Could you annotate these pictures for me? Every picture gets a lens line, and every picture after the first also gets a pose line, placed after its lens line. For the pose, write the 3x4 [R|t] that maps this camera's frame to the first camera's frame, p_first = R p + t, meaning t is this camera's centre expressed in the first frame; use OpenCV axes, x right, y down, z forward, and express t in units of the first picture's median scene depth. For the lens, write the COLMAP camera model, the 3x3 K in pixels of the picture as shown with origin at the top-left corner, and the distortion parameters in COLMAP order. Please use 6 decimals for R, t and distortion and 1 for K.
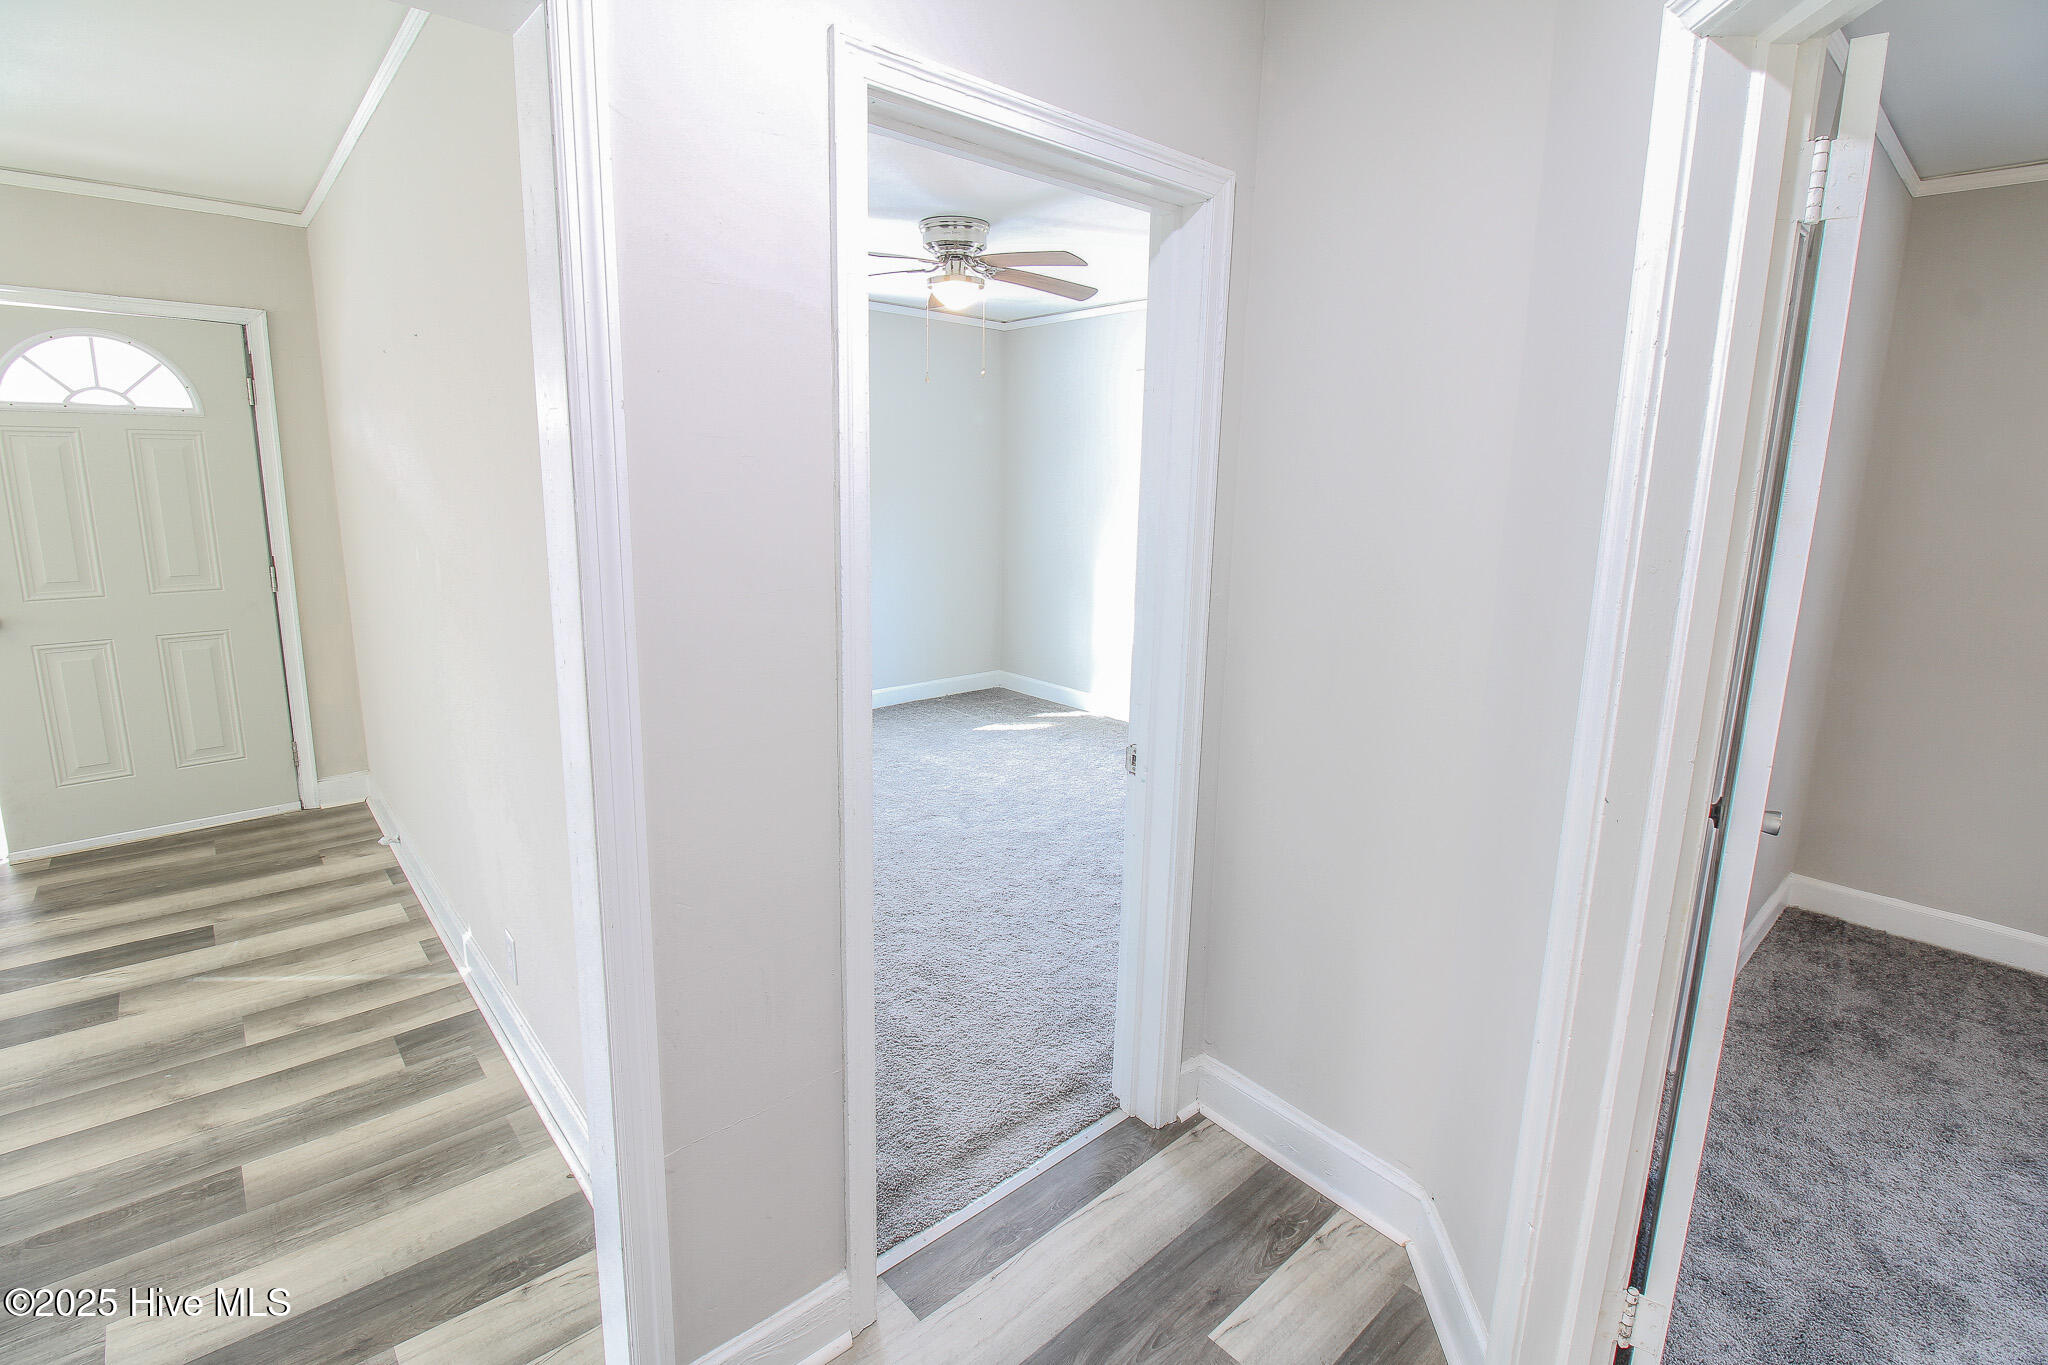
lens RADIAL K [[945.9, 0, 1028.2], [0, 945.9, 652.2], [0, 0, 1]] dist [0.002040, -0.011566]
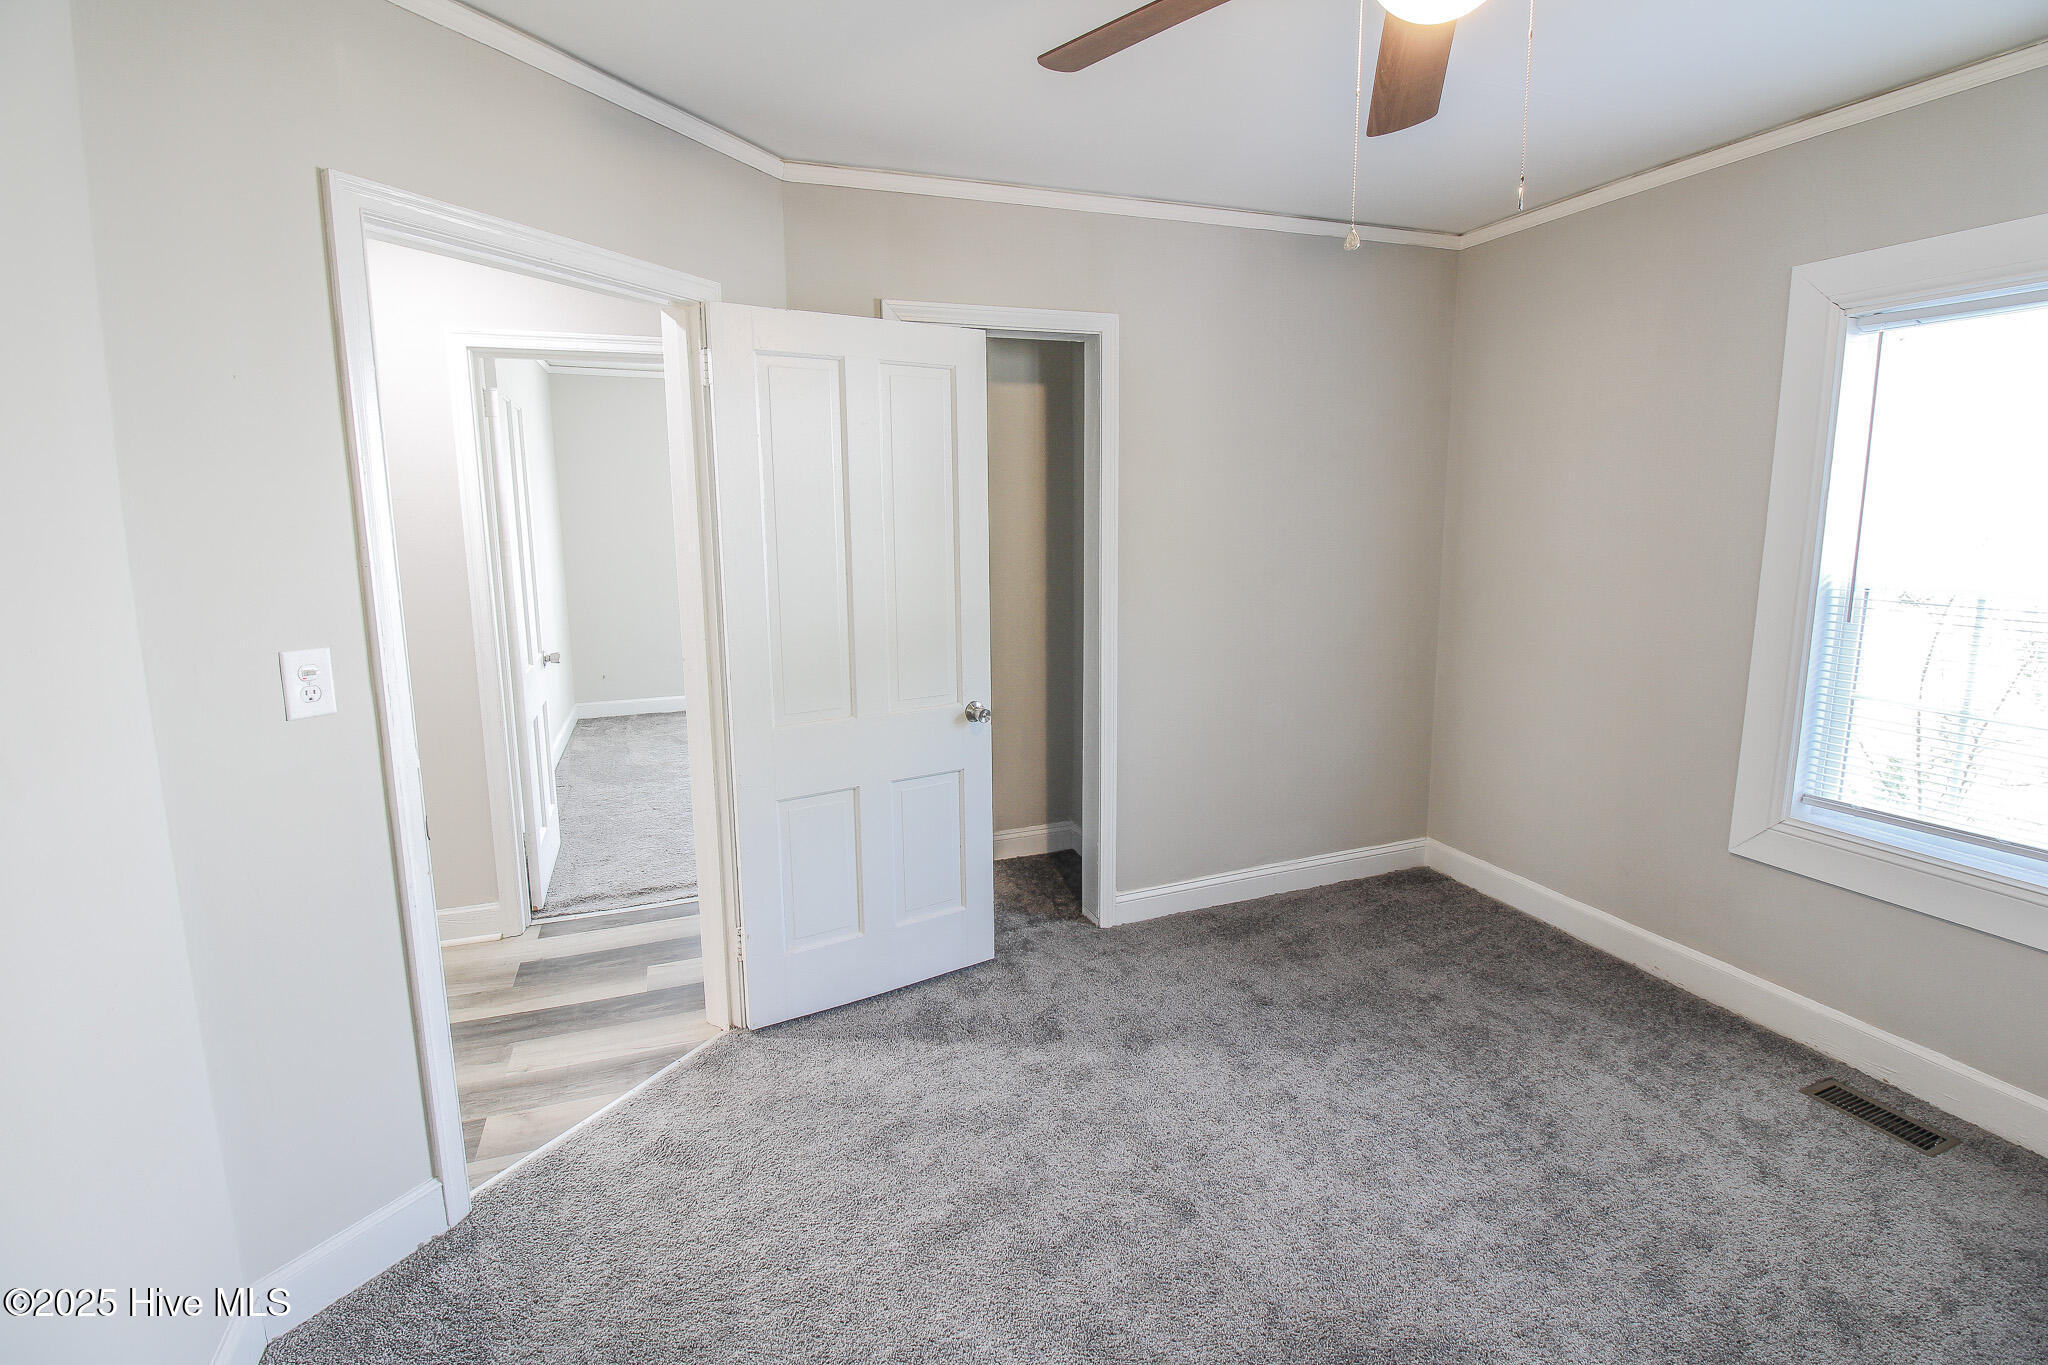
lens RADIAL K [[945.9, 0, 1028.2], [0, 945.9, 652.2], [0, 0, 1]] dist [0.002040, -0.011566]
pose [[0.933966, 0.028506, -0.356222, 0.927831], [-0.040767, 0.998805, -0.026958, 0.075032], [0.355028, 0.039700, 0.934012, -0.302590]]
